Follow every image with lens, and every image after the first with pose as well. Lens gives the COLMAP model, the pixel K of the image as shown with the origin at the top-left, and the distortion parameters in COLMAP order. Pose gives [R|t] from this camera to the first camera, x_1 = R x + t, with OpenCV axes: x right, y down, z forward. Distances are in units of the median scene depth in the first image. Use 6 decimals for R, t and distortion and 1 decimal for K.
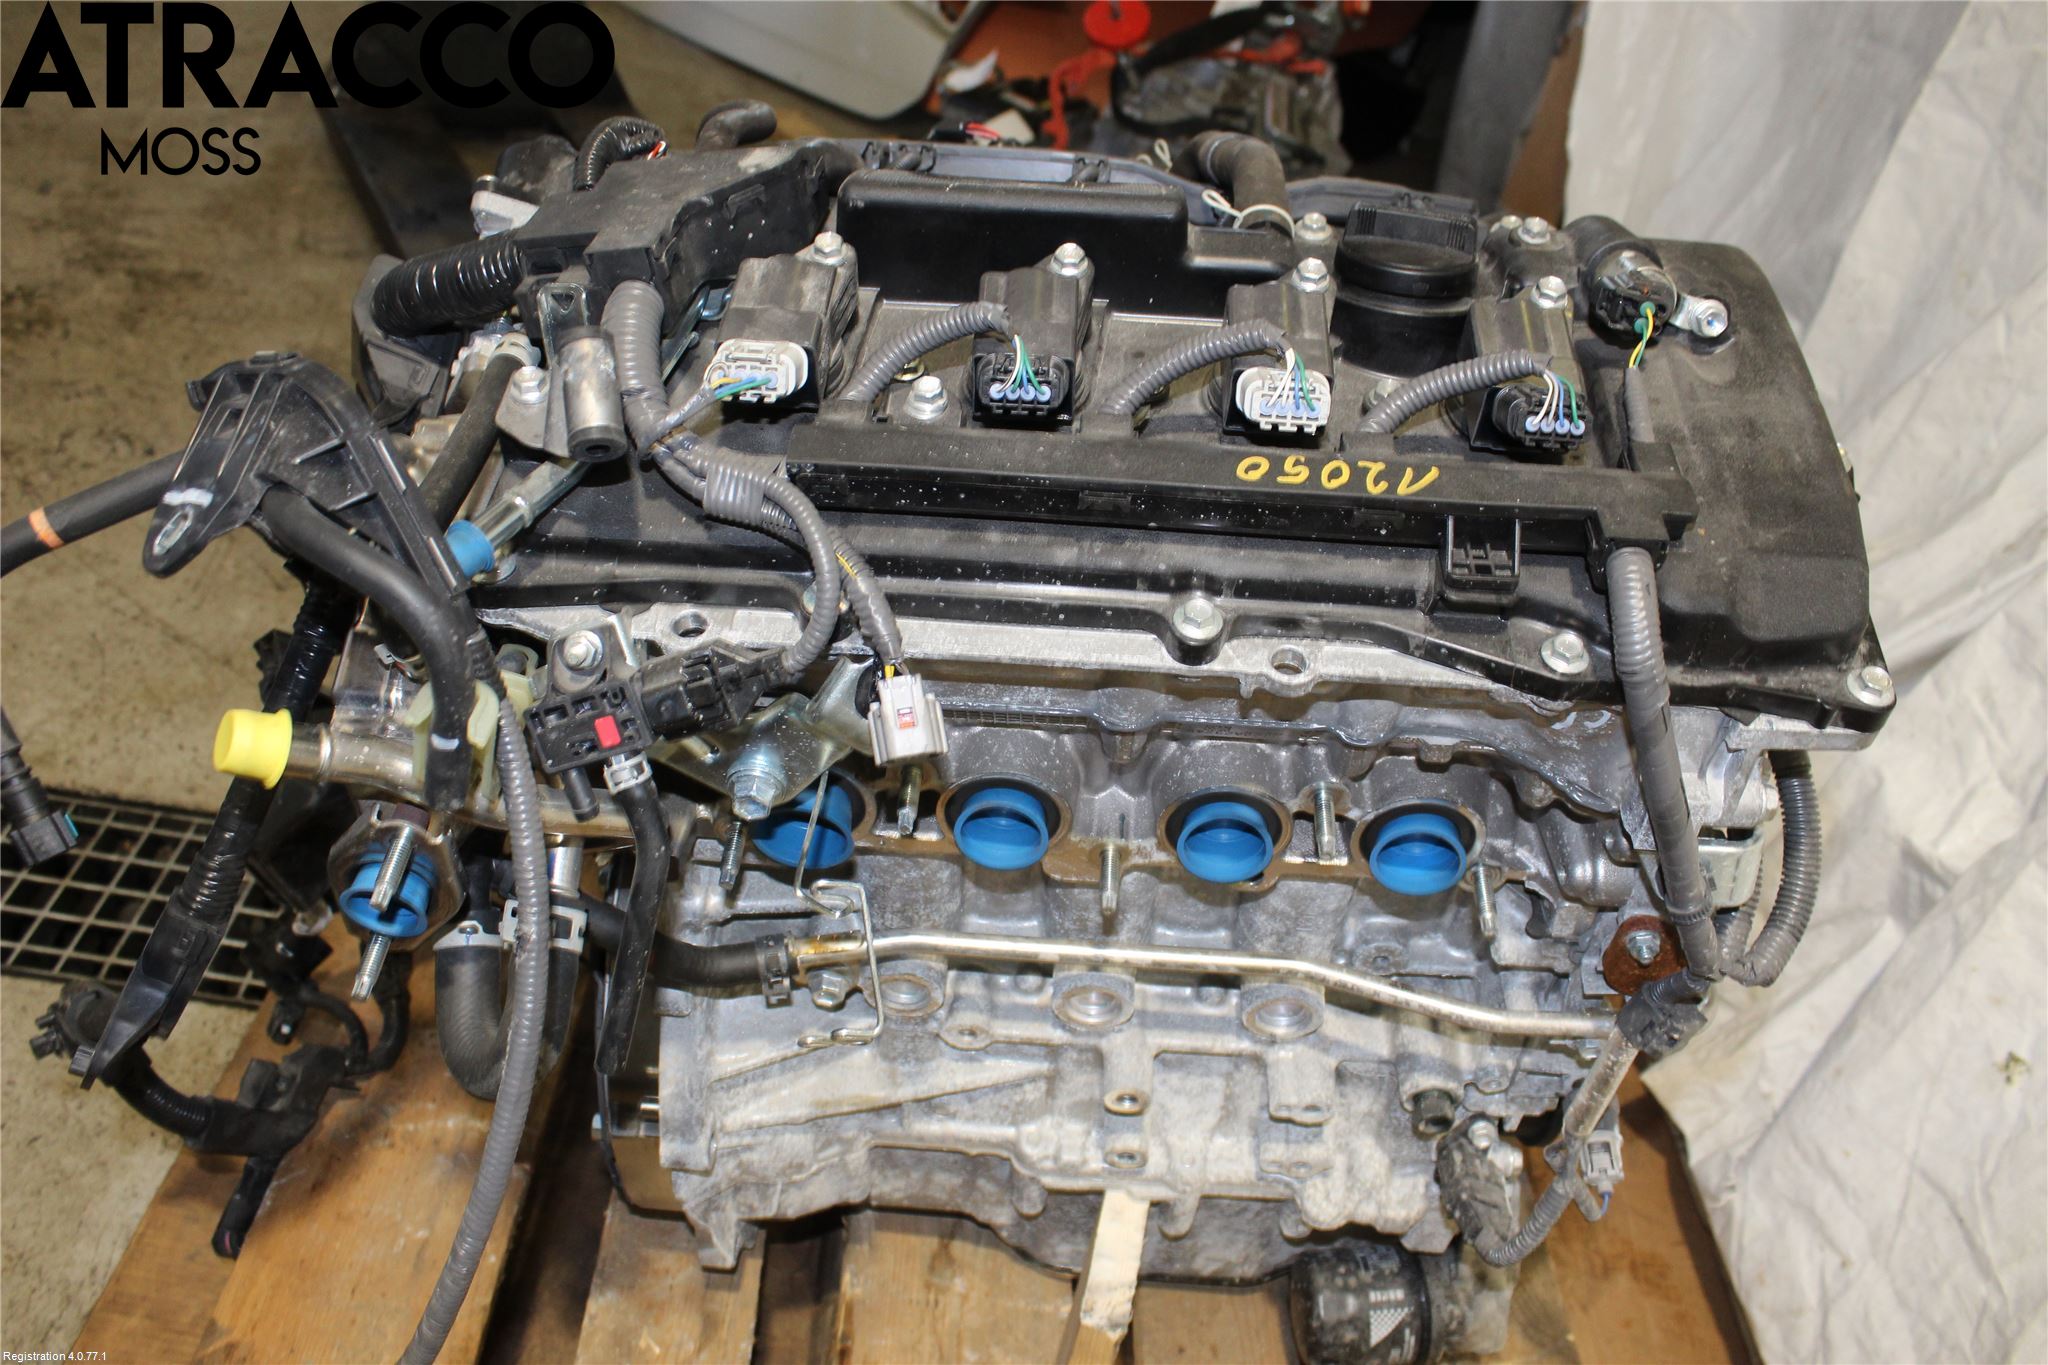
lens RADIAL K [[1715.6, 0, 1024.1], [0, 1715.6, 684.4], [0, 0, 1]] dist [-0.115074, 0.027626]
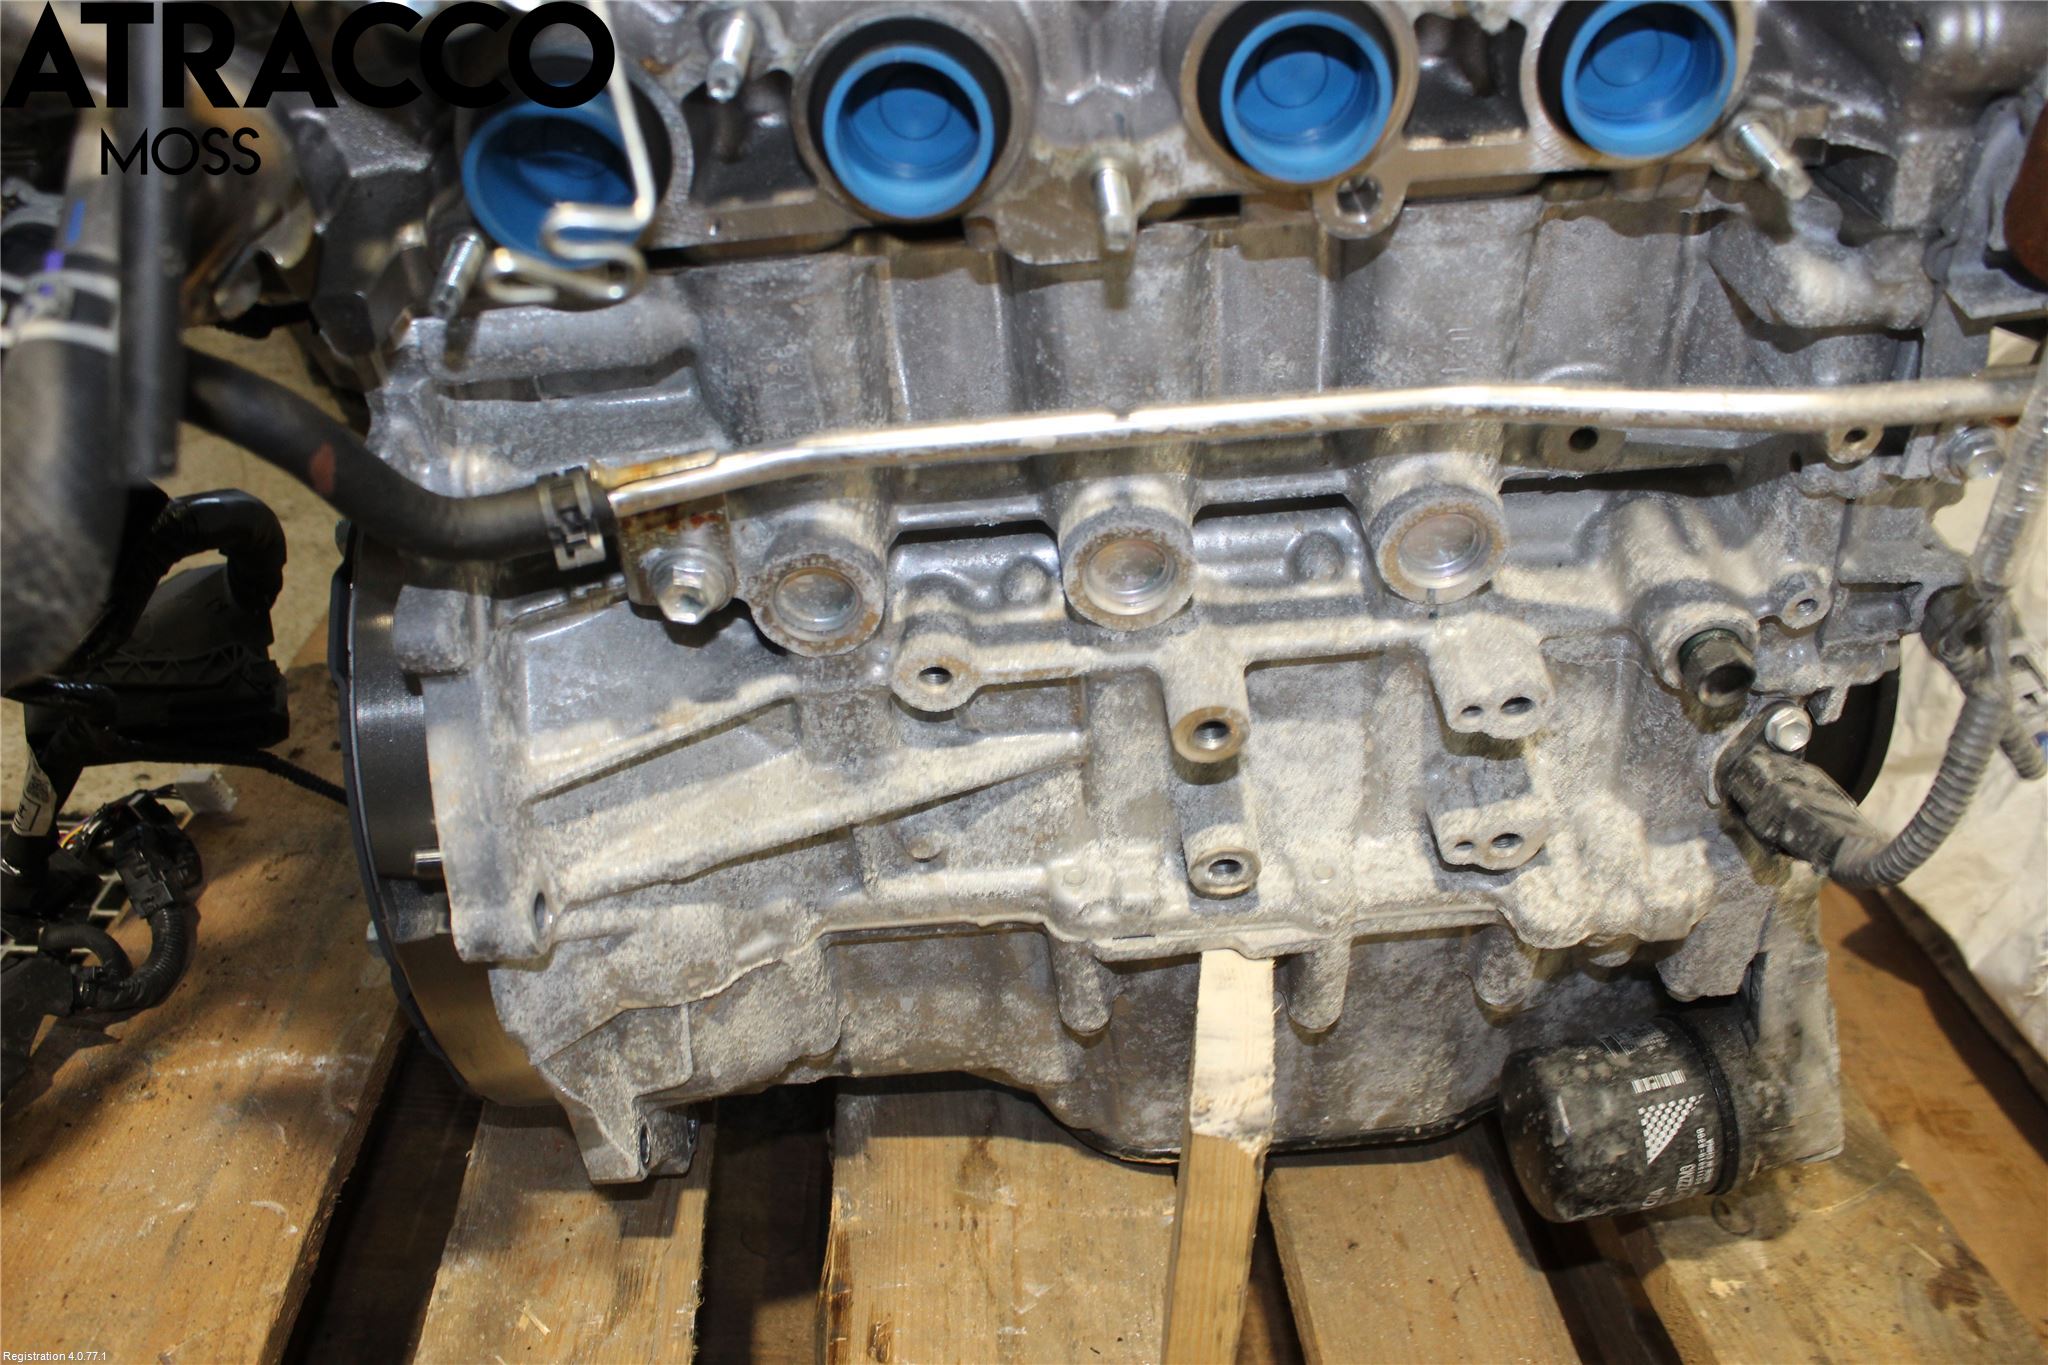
lens RADIAL K [[1715.6, 0, 1022.2], [0, 1715.6, 679.2], [0, 0, 1]] dist [-0.115074, 0.027626]
pose [[0.989489, -0.144544, -0.004373, 0.000052], [0.143541, 0.985390, -0.091665, 0.243423], [0.017559, 0.090074, 0.995780, 0.355082]]
